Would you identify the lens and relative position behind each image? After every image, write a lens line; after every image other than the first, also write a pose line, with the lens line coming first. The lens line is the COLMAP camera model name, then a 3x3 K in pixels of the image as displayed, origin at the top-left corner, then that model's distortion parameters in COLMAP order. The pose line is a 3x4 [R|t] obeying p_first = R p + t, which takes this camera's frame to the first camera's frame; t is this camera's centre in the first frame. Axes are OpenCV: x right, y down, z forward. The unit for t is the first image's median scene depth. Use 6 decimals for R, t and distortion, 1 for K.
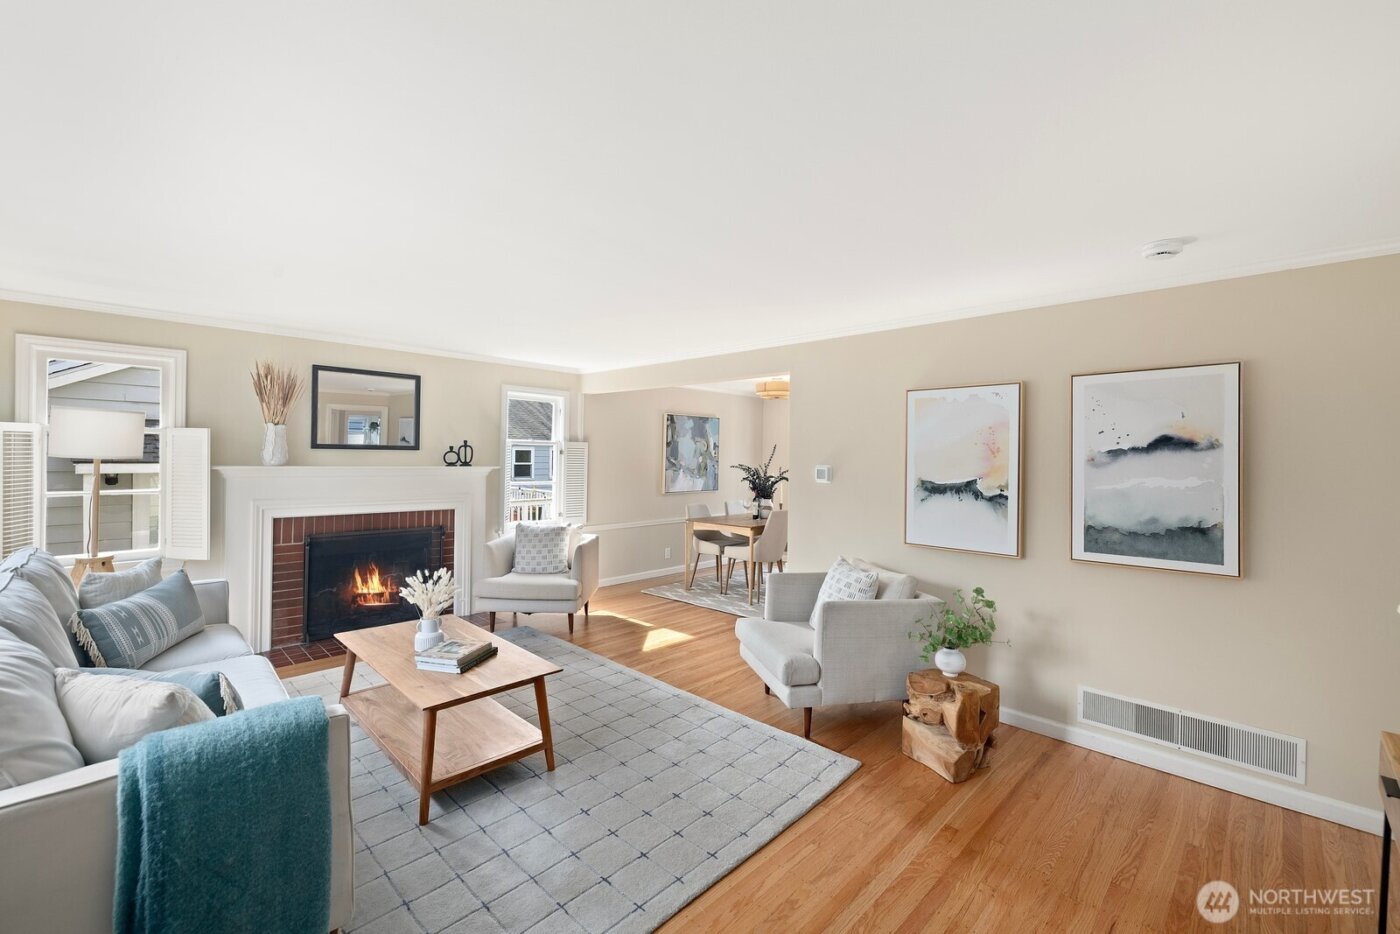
lens RADIAL K [[586.0, 0, 690.0], [0, 586.0, 459.4], [0, 0, 1]] dist [-0.001073, 0.000236]
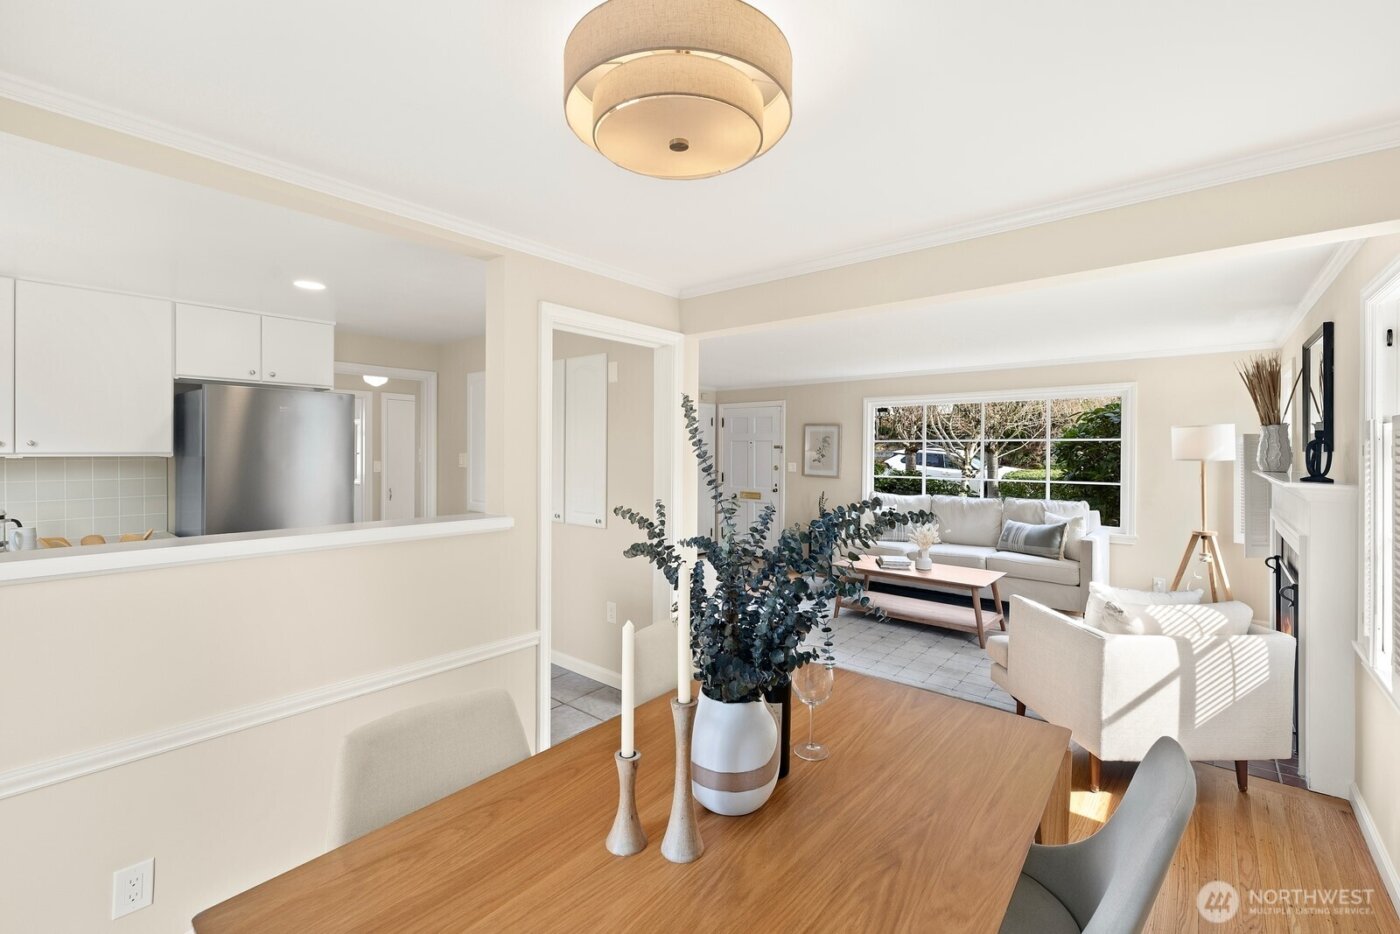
lens RADIAL K [[595.1, 0, 695.5], [0, 595.1, 450.0], [0, 0, 1]] dist [0.000364, -0.000021]
pose [[-0.996634, -0.019530, -0.079624, 0.201633], [-0.020259, 0.999760, 0.008353, -0.009607], [0.079442, 0.009938, -0.996790, 1.539071]]
